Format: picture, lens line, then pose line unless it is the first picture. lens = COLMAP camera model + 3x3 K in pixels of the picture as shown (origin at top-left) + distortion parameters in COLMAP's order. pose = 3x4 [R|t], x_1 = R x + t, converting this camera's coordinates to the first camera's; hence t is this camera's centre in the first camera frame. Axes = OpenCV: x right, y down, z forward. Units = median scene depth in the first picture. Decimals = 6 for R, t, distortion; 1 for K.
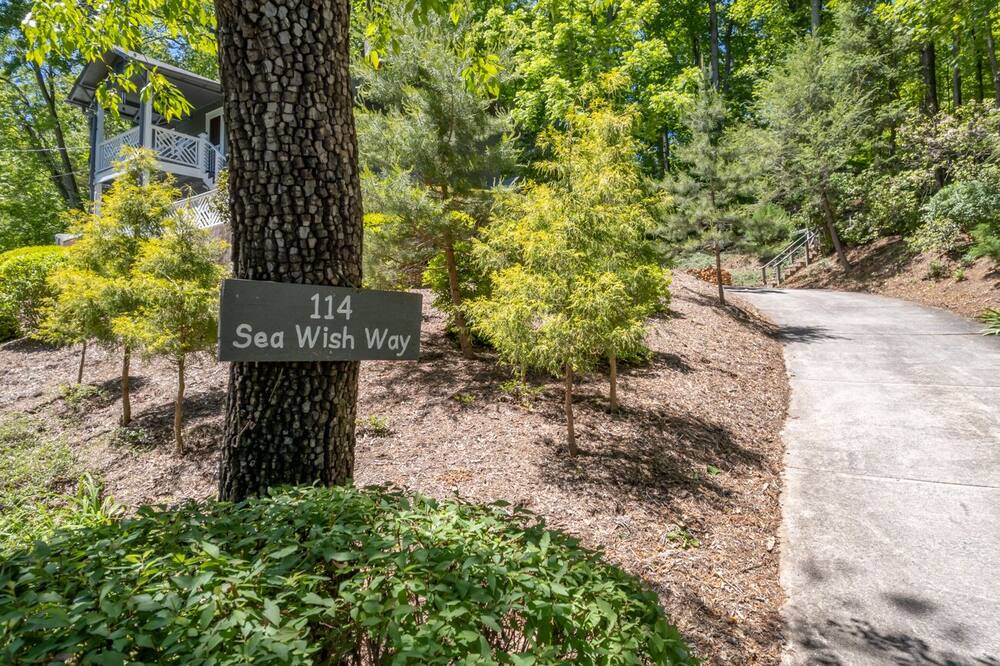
lens RADIAL K [[633.7, 0, 504.3], [0, 633.7, 342.1], [0, 0, 1]] dist [-0.073477, 0.075240]
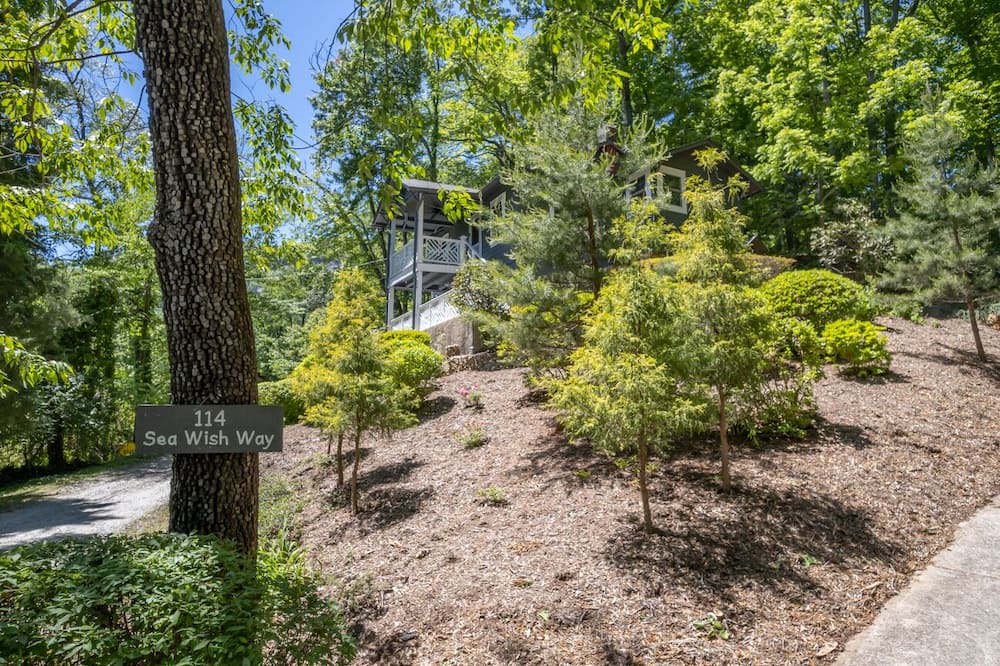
lens RADIAL K [[633.7, 0, 504.3], [0, 633.7, 342.1], [0, 0, 1]] dist [-0.073477, 0.075240]
pose [[0.897184, -0.065337, -0.436797, 1.067561], [0.018996, 0.993790, -0.109636, -0.059146], [0.441248, 0.090066, 0.892854, -0.081027]]
